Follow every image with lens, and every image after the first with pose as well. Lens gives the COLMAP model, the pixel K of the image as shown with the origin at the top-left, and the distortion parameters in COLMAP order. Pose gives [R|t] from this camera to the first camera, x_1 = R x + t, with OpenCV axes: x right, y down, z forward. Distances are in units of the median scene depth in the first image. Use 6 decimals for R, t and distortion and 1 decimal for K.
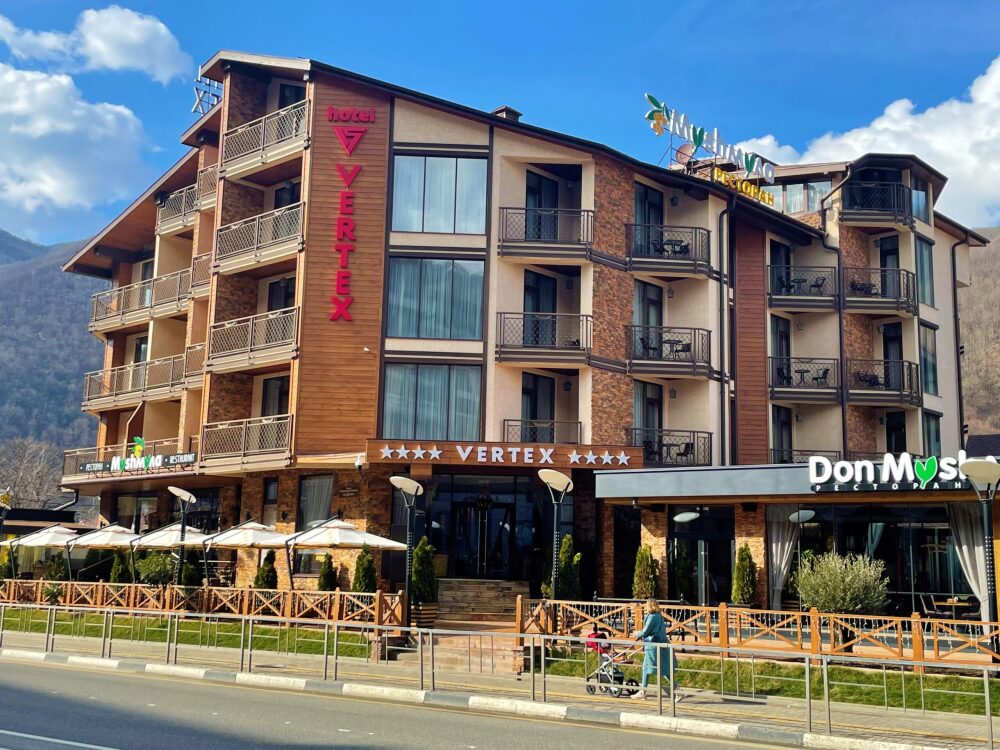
lens RADIAL K [[1169.7, 0, 500.0], [0, 1169.7, 375.0], [0, 0, 1]] dist [0.002301, -0.019790]
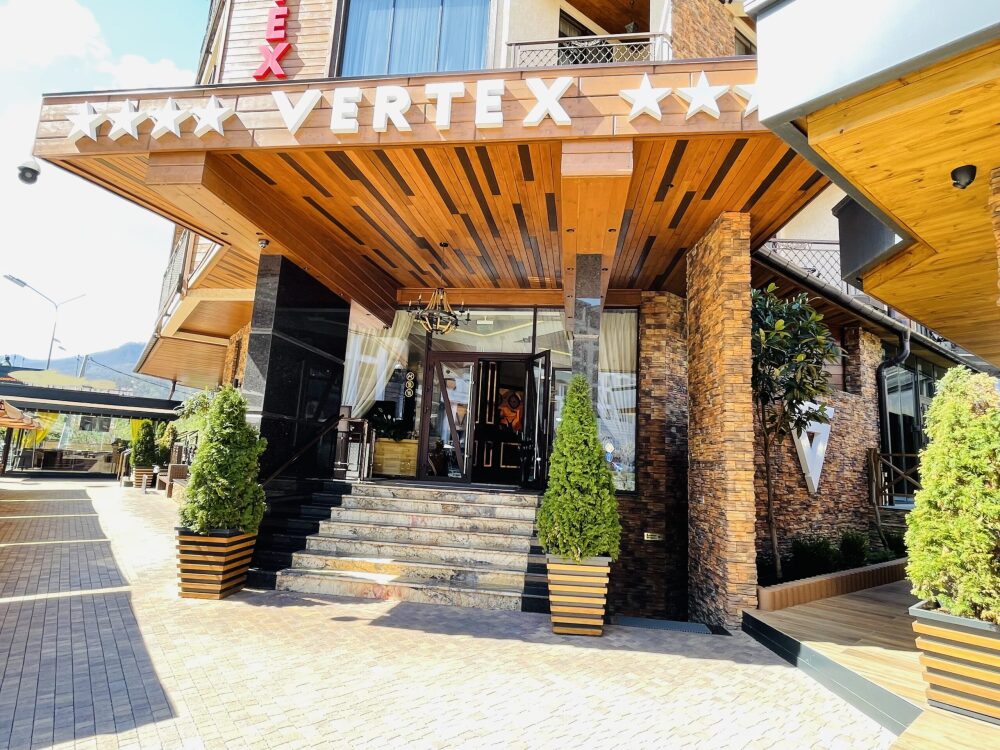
lens RADIAL K [[546.7, 0, 500.0], [0, 546.7, 375.0], [0, 0, 1]] dist [0.000373, 0.000035]
pose [[0.983499, -0.000251, -0.180911, 0.040050], [0.001737, 0.999966, 0.008053, 0.104141], [0.180903, -0.008234, 0.983466, 0.642639]]
